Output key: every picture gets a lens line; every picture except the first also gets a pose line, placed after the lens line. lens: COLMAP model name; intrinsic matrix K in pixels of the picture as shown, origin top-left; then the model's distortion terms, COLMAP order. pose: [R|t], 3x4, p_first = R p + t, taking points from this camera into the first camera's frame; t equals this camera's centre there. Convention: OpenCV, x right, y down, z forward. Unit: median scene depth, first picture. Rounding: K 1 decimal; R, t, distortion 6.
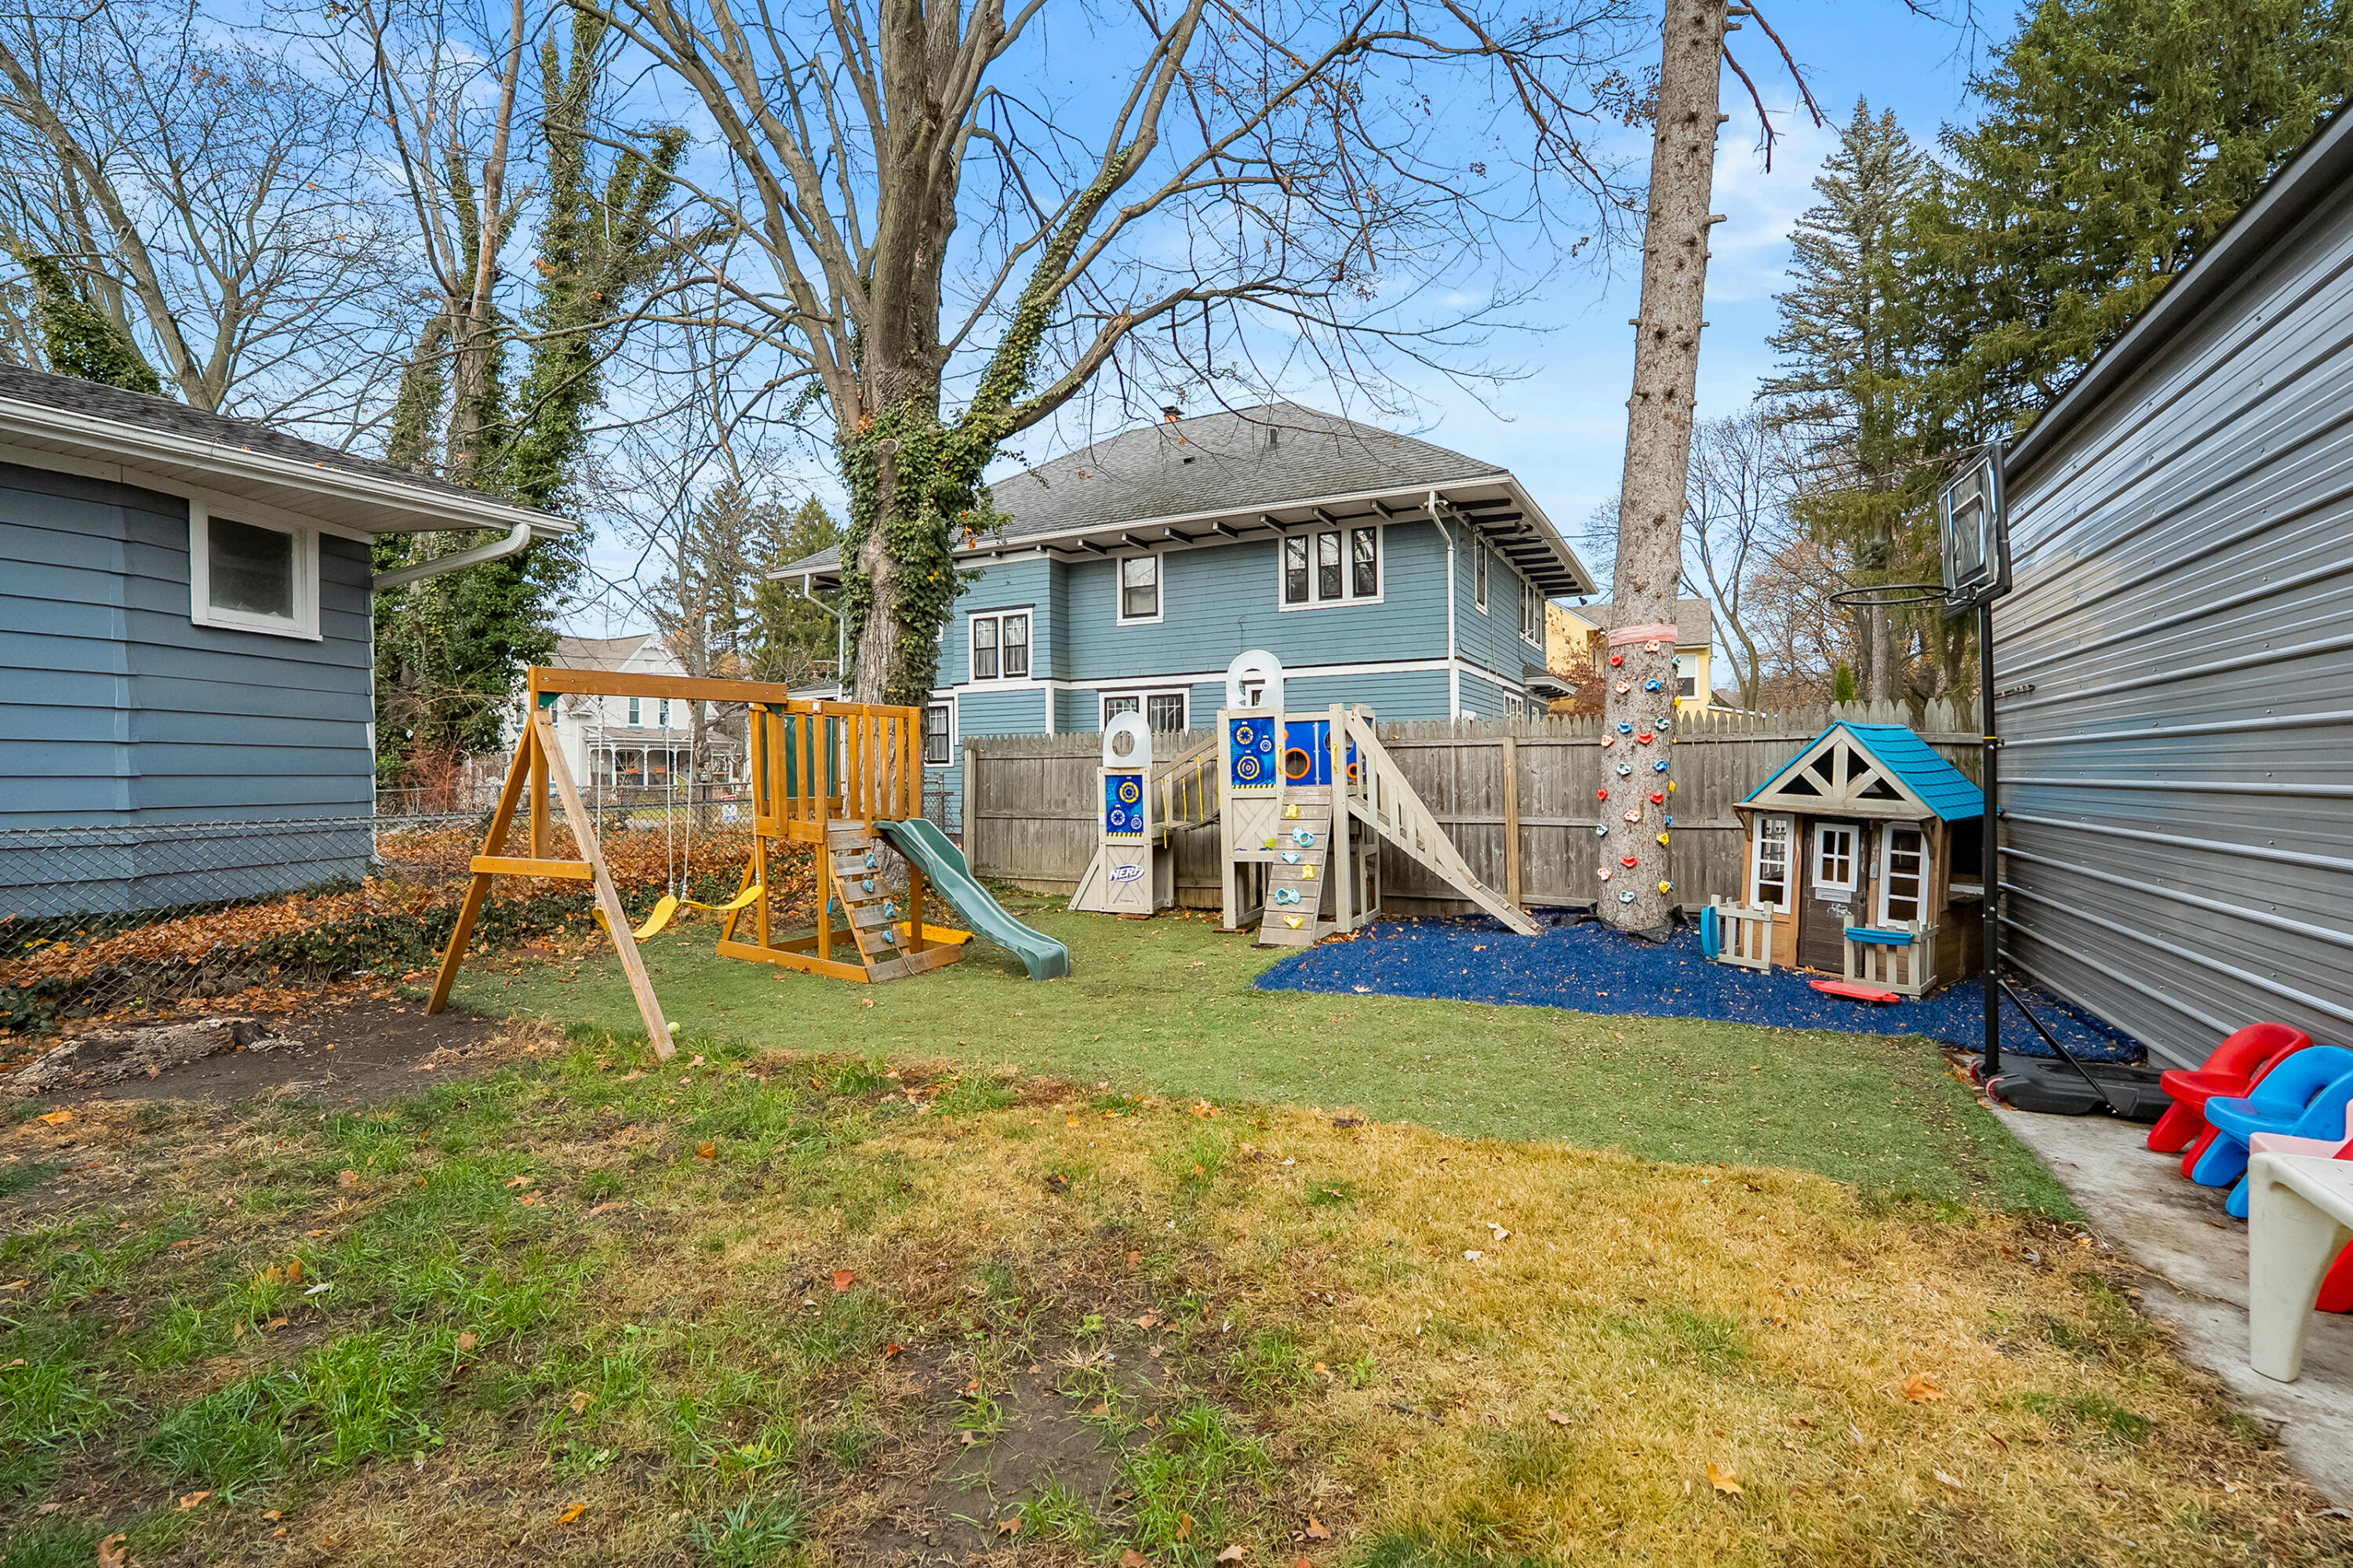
lens RADIAL K [[1051.6, 0, 1177.7], [0, 1051.6, 767.0], [0, 0, 1]] dist [-0.023362, 0.008020]
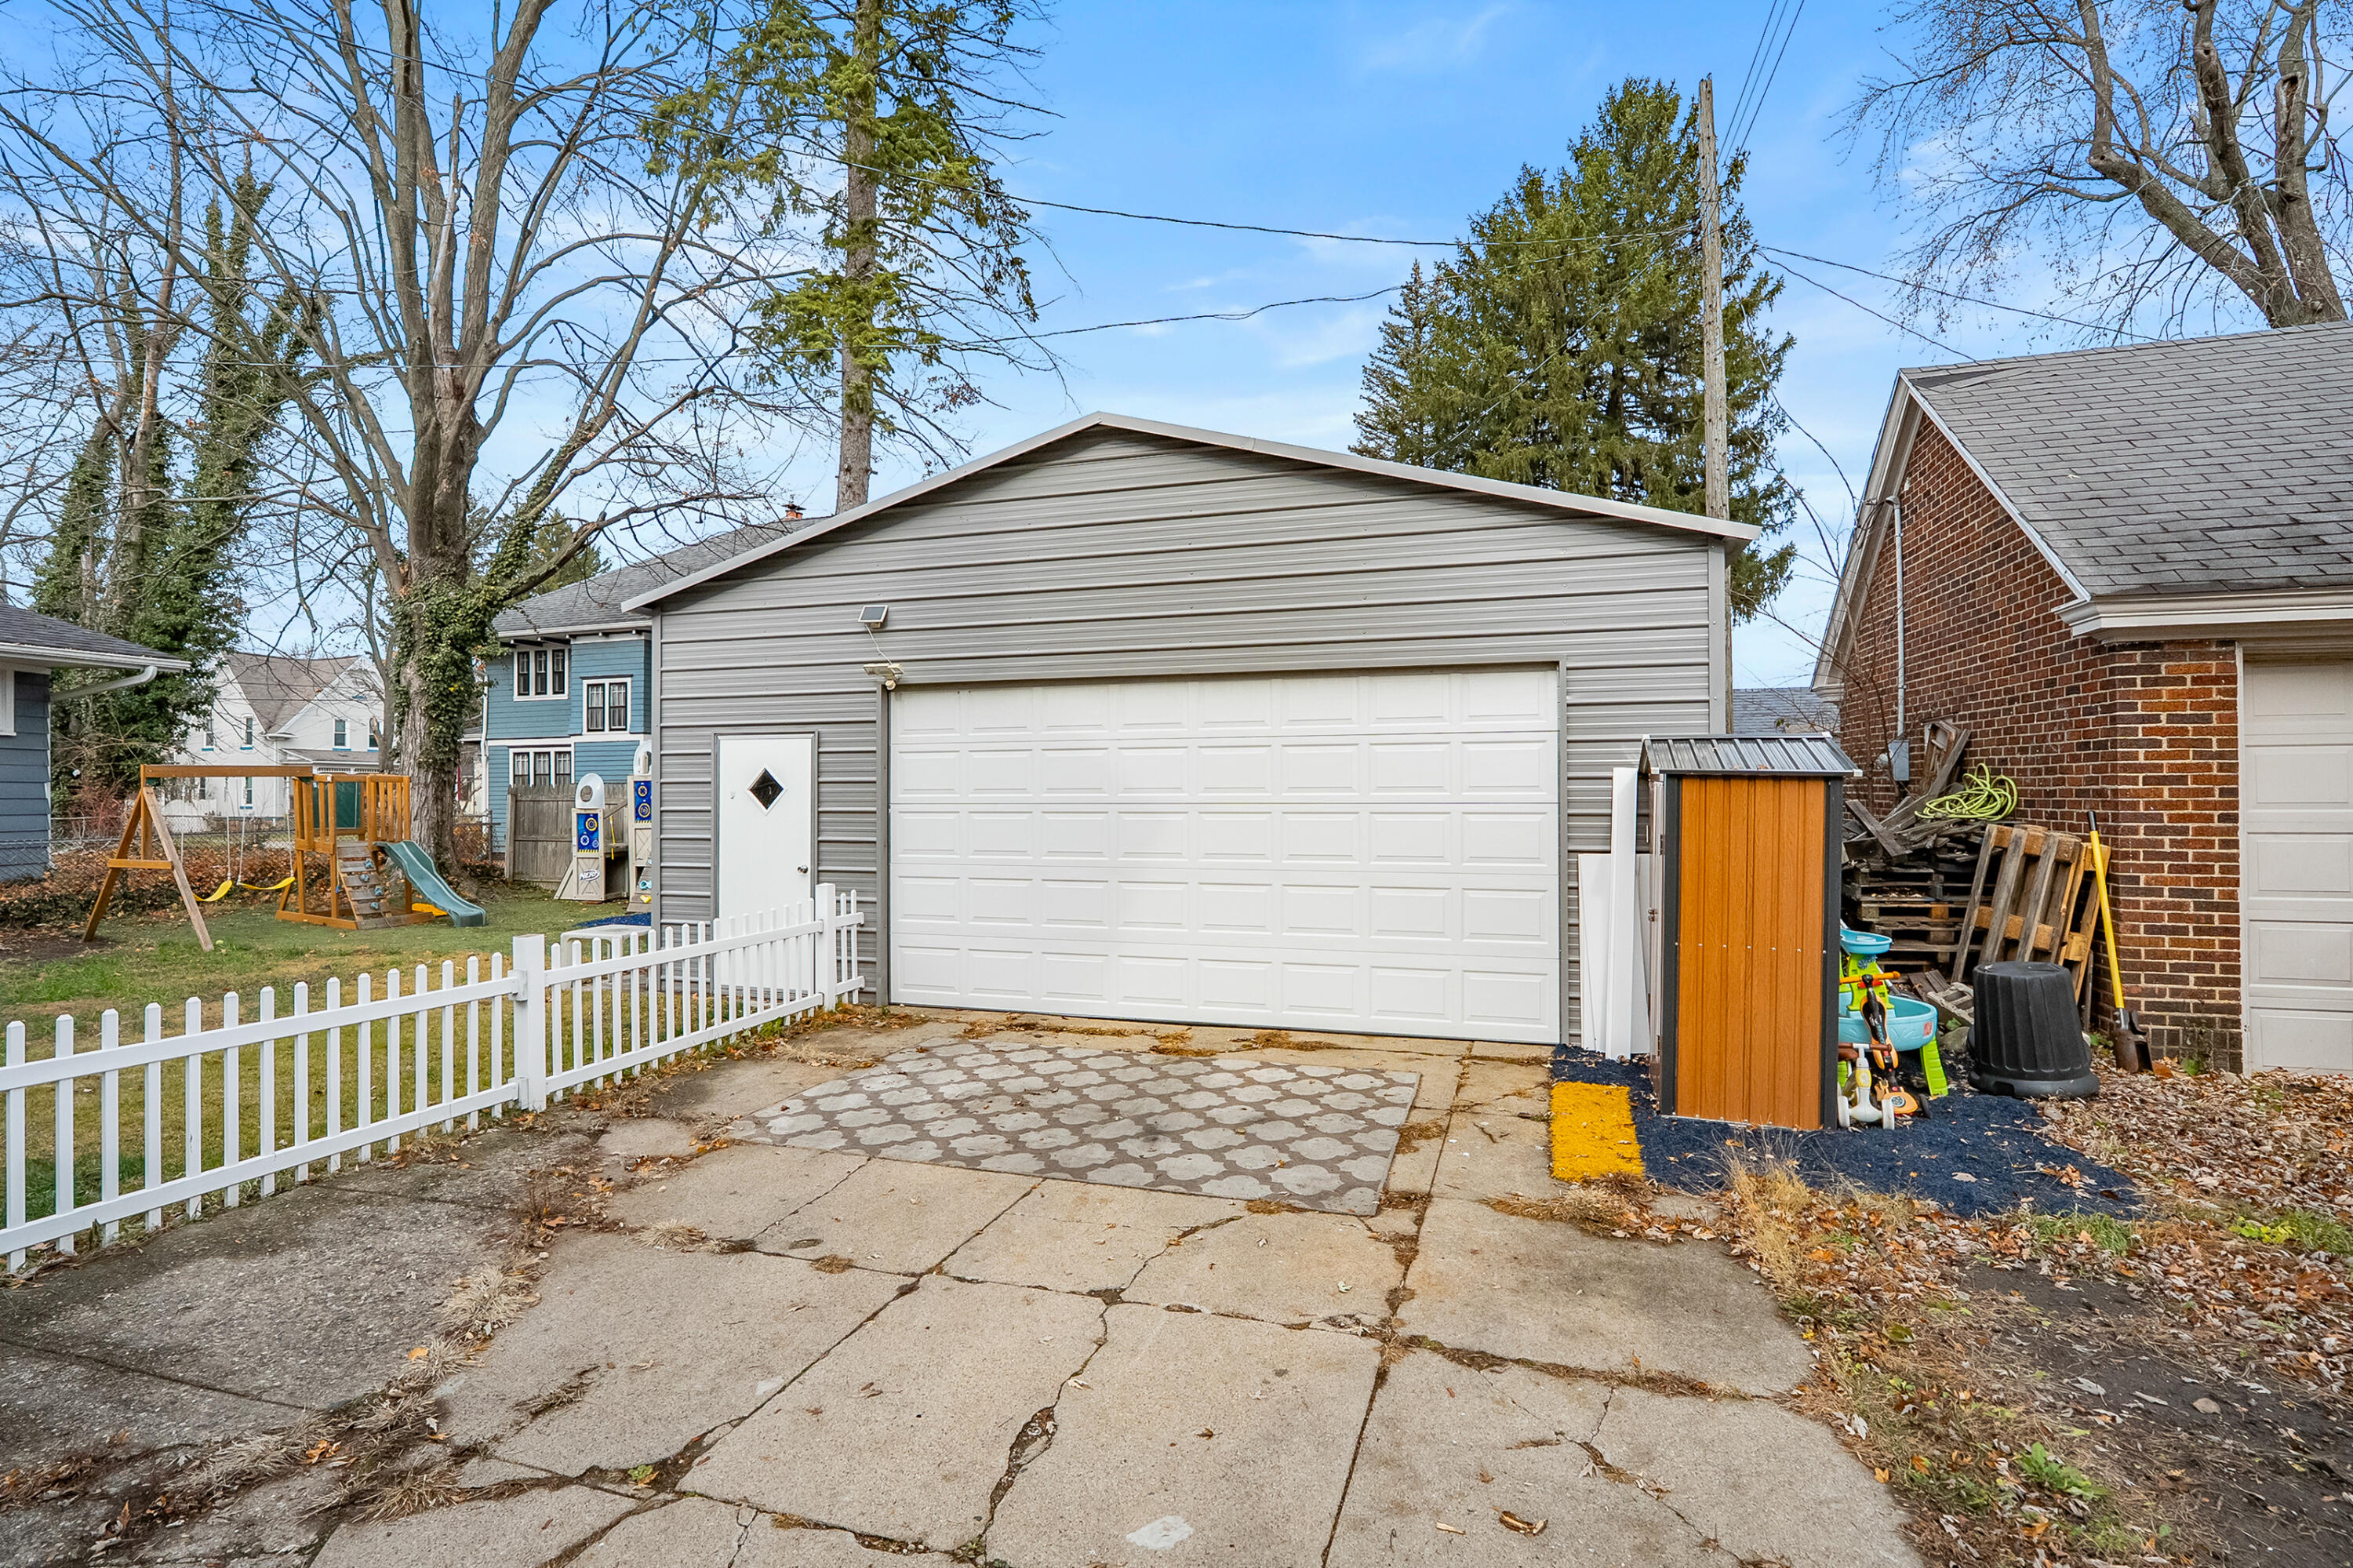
lens RADIAL K [[1102.2, 0, 1176.5], [0, 1102.2, 784.0], [0, 0, 1]] dist [-0.005911, -0.000673]
pose [[0.988760, 0.008282, 0.149282, 0.578868], [-0.007654, 0.999959, -0.004781, -0.035660], [-0.149316, 0.003585, 0.988783, -0.774996]]
